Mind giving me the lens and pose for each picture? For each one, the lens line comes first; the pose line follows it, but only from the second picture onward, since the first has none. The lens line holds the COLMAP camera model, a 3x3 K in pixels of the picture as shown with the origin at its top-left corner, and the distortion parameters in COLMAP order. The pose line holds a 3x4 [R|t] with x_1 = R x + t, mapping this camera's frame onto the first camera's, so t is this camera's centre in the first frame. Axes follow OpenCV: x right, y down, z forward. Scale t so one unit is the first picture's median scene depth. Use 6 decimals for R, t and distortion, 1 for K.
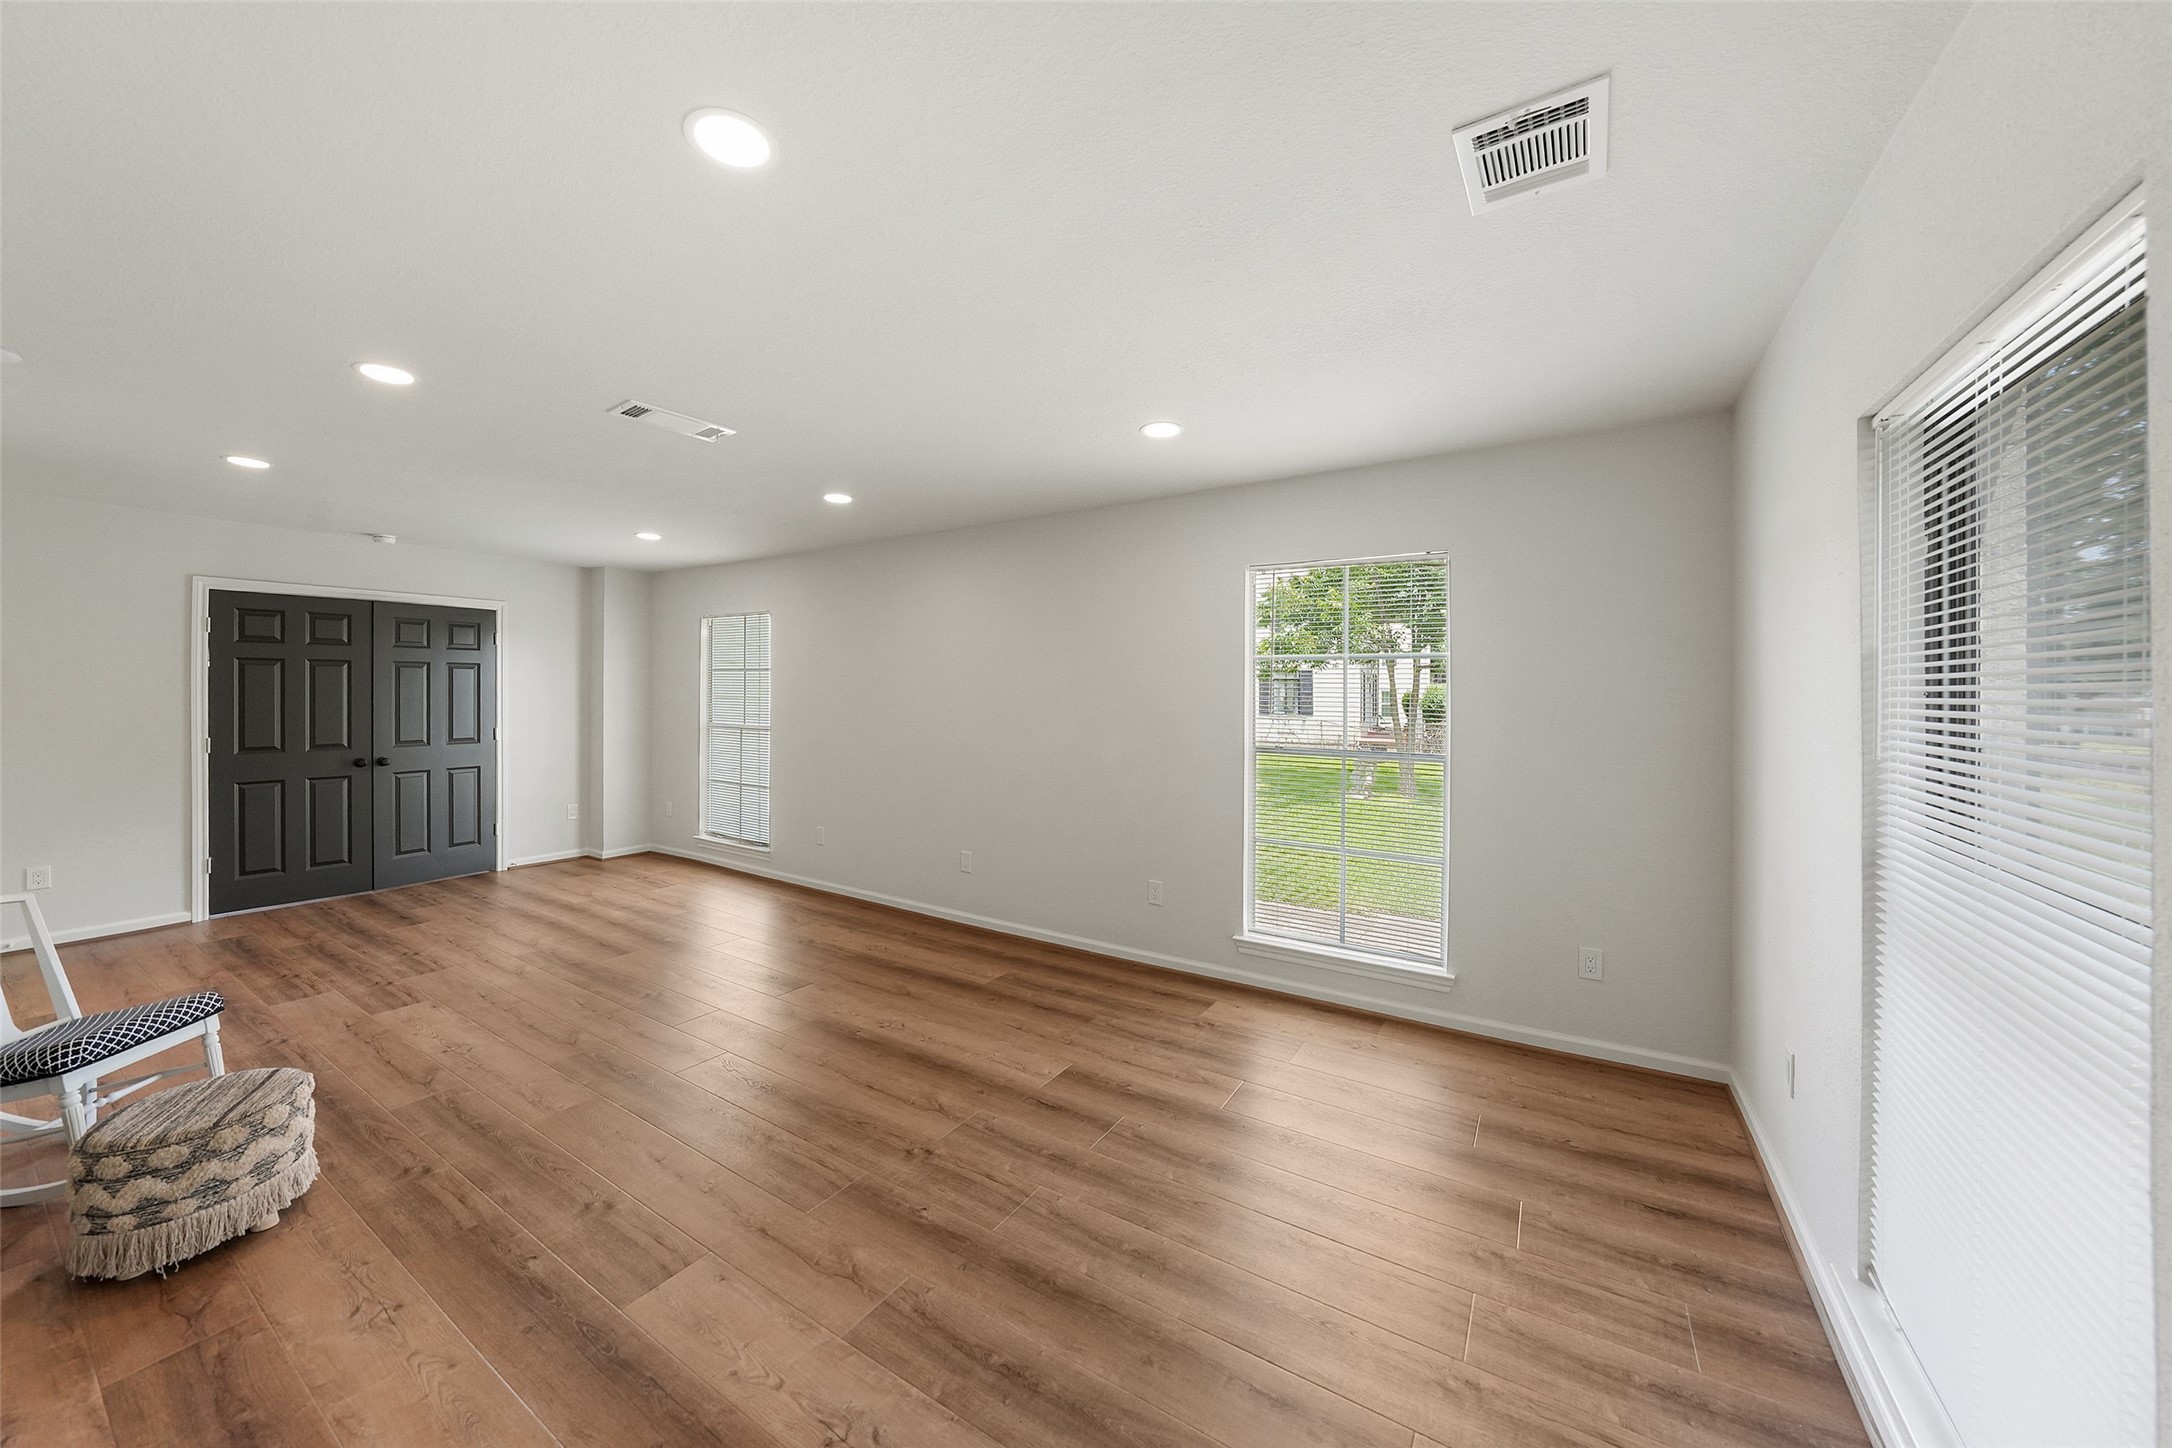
lens RADIAL K [[758.4, 0, 1084.0], [0, 758.4, 692.6], [0, 0, 1]] dist [-0.018050, -0.000040]
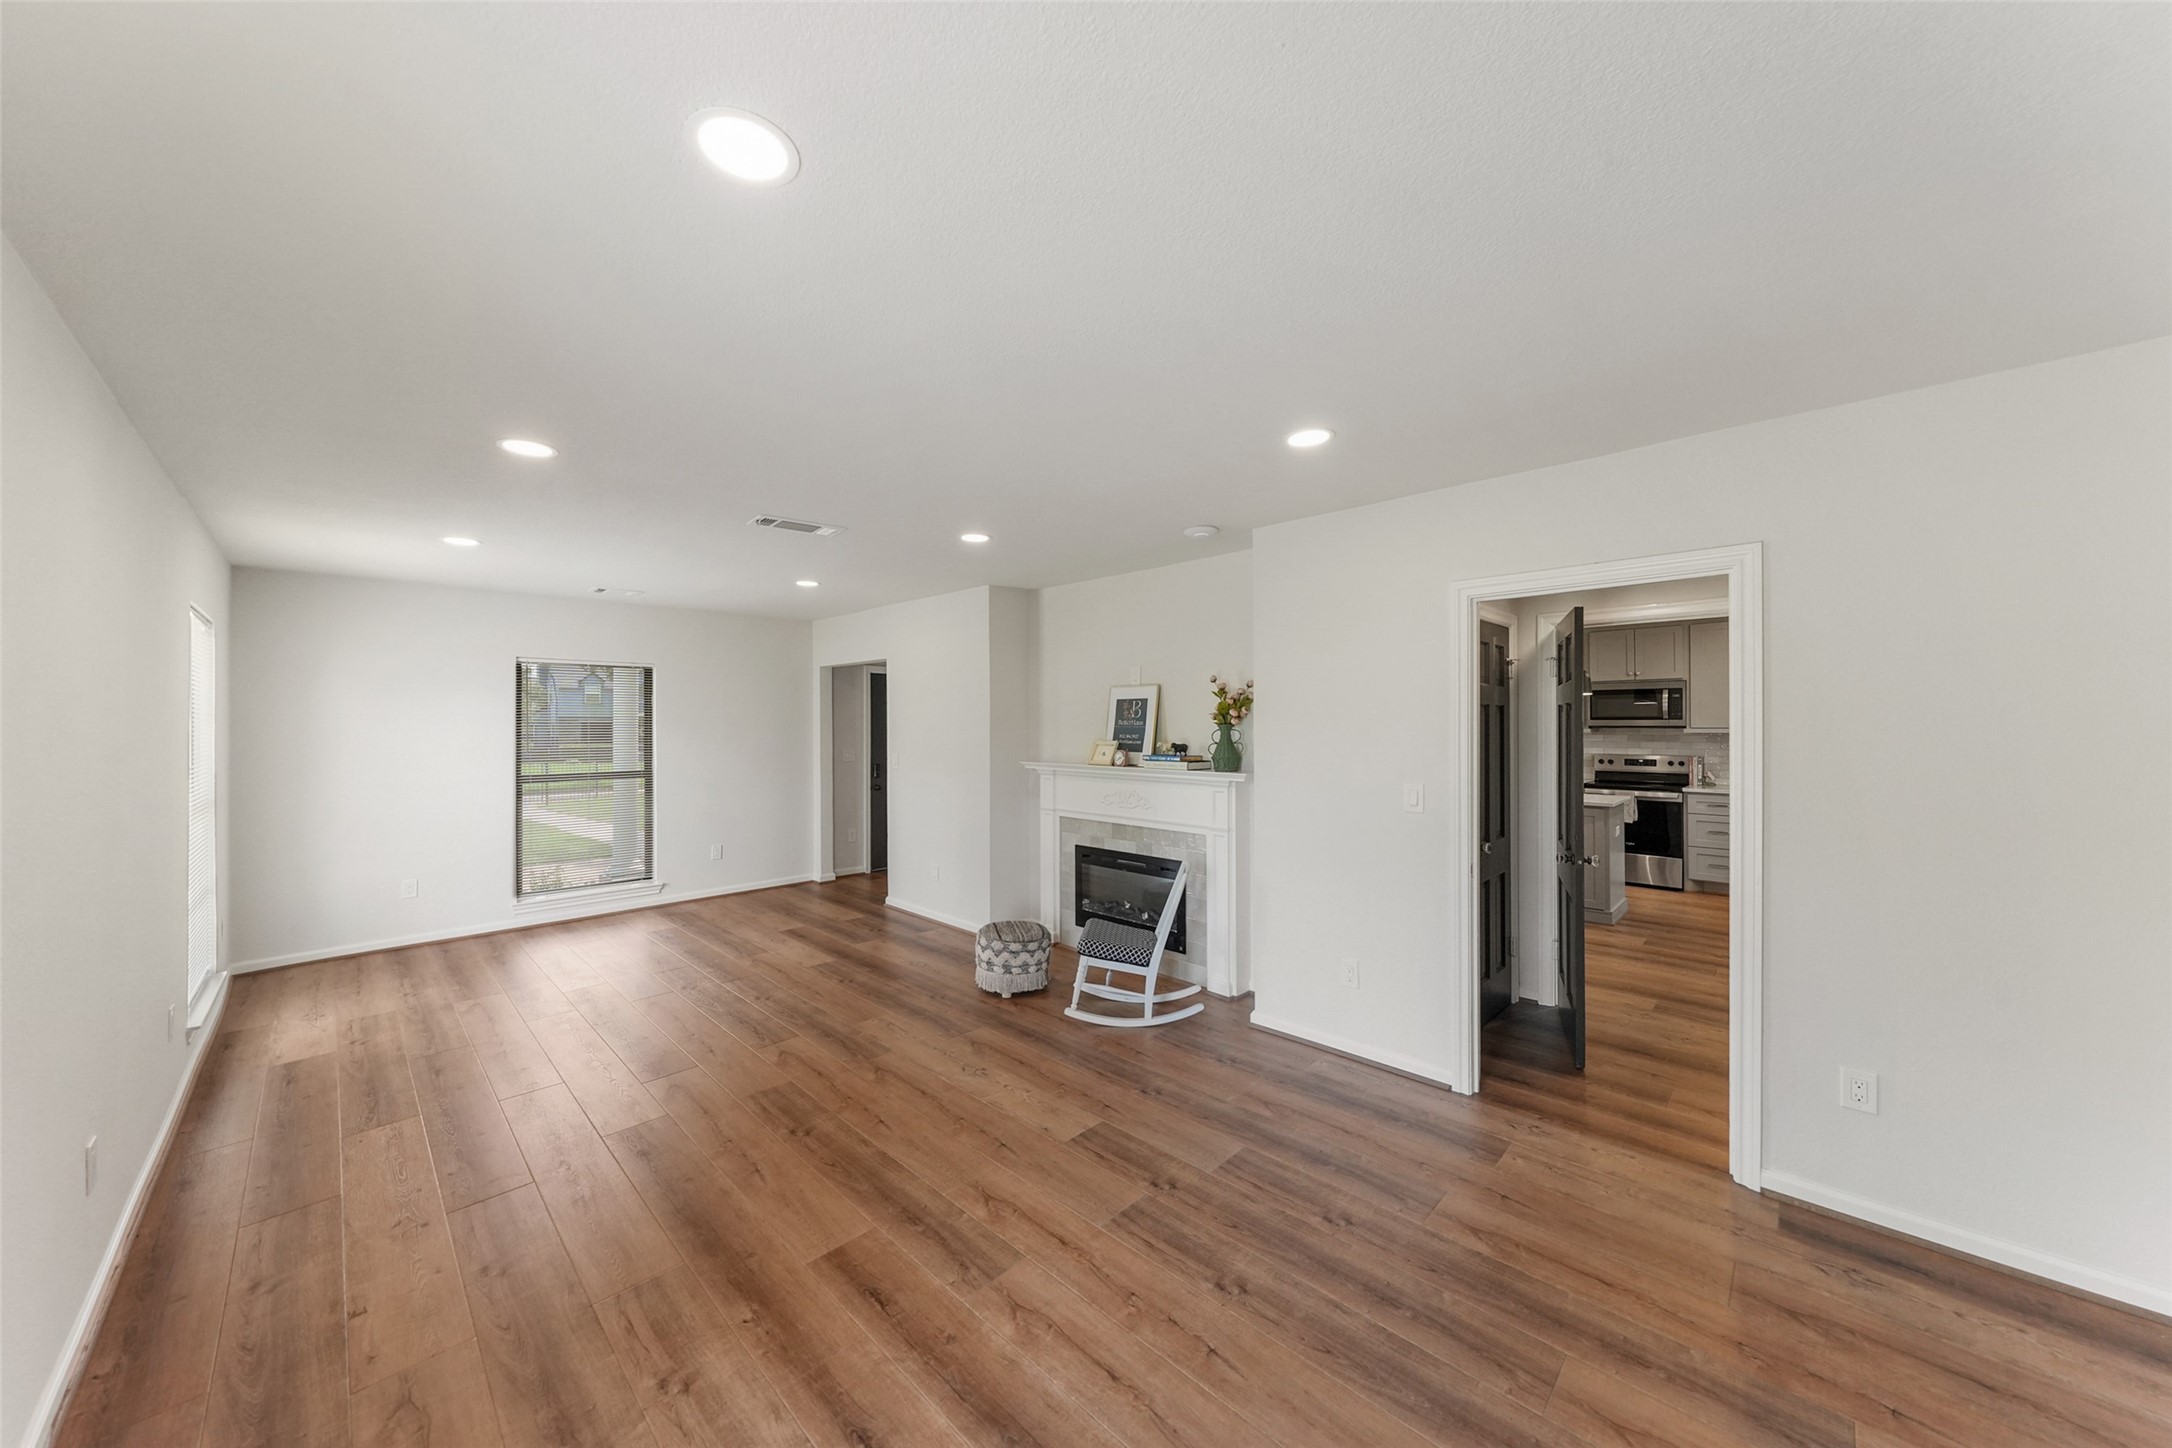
lens RADIAL K [[753.9, 0, 1088.9], [0, 753.9, 713.3], [0, 0, 1]] dist [-0.001234, -0.000150]
pose [[-0.975802, 0.000180, 0.218655, -1.073201], [-0.002520, 0.999924, -0.012071, -0.028458], [-0.218641, -0.012330, -0.975727, 1.764607]]
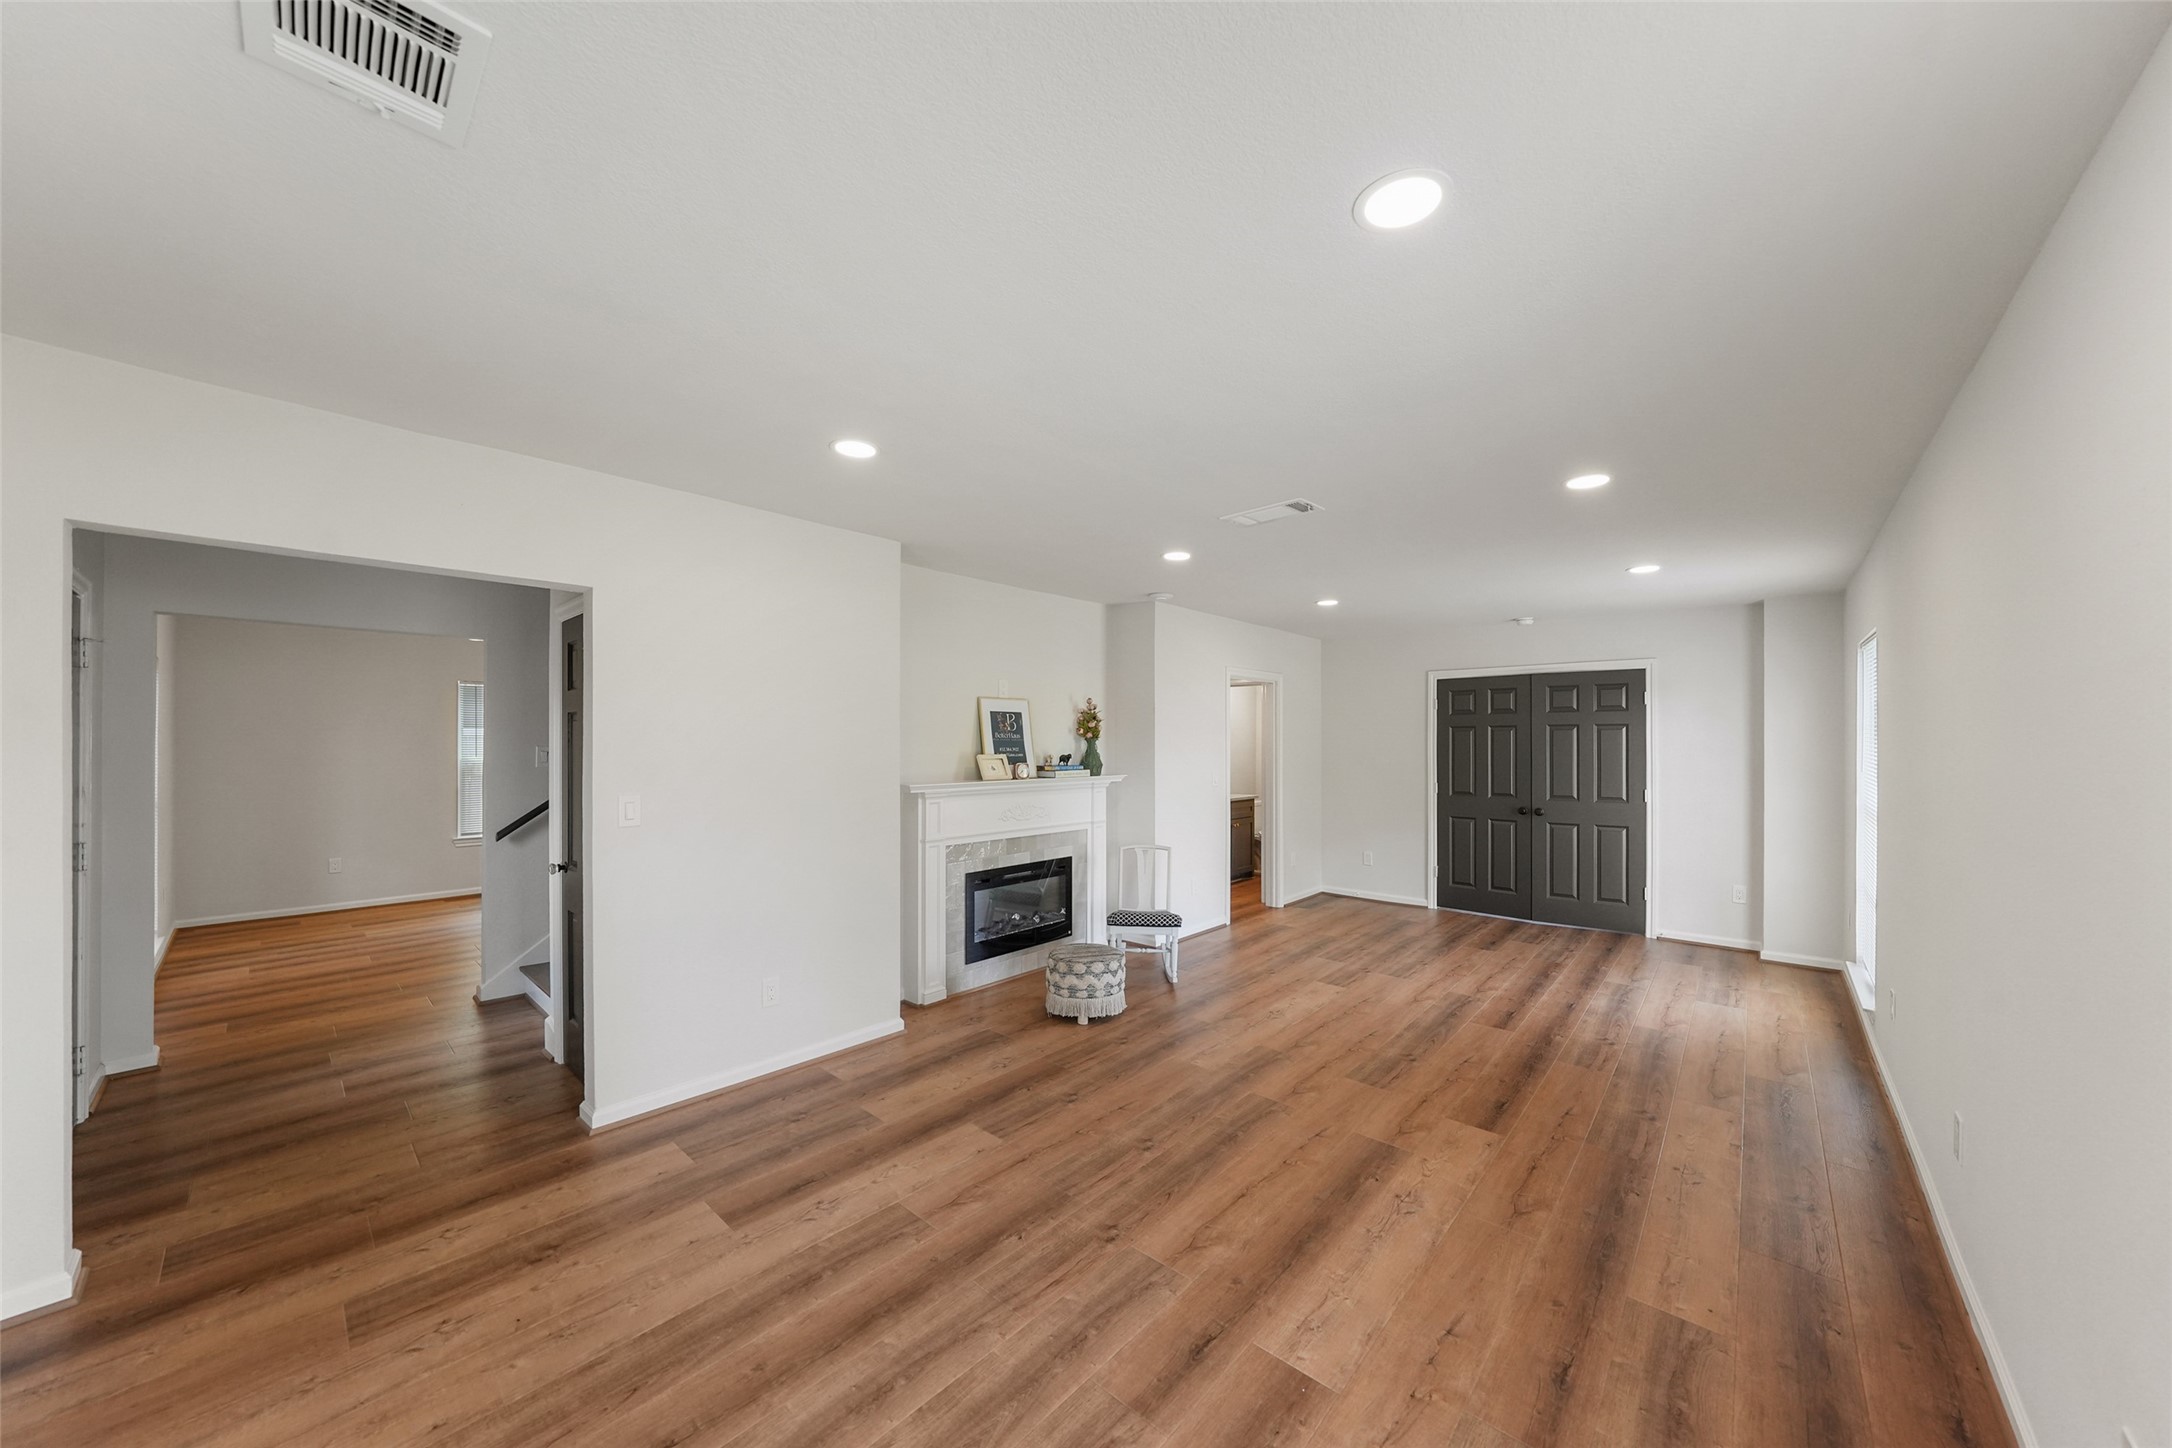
lens RADIAL K [[758.2, 0, 1084.8], [0, 758.2, 738.4], [0, 0, 1]] dist [-0.021464, -0.000006]
pose [[-0.169211, -0.010510, -0.985524, 0.504702], [-0.005092, 0.999939, -0.009789, -0.010142], [0.985567, 0.003362, -0.169254, 0.765127]]
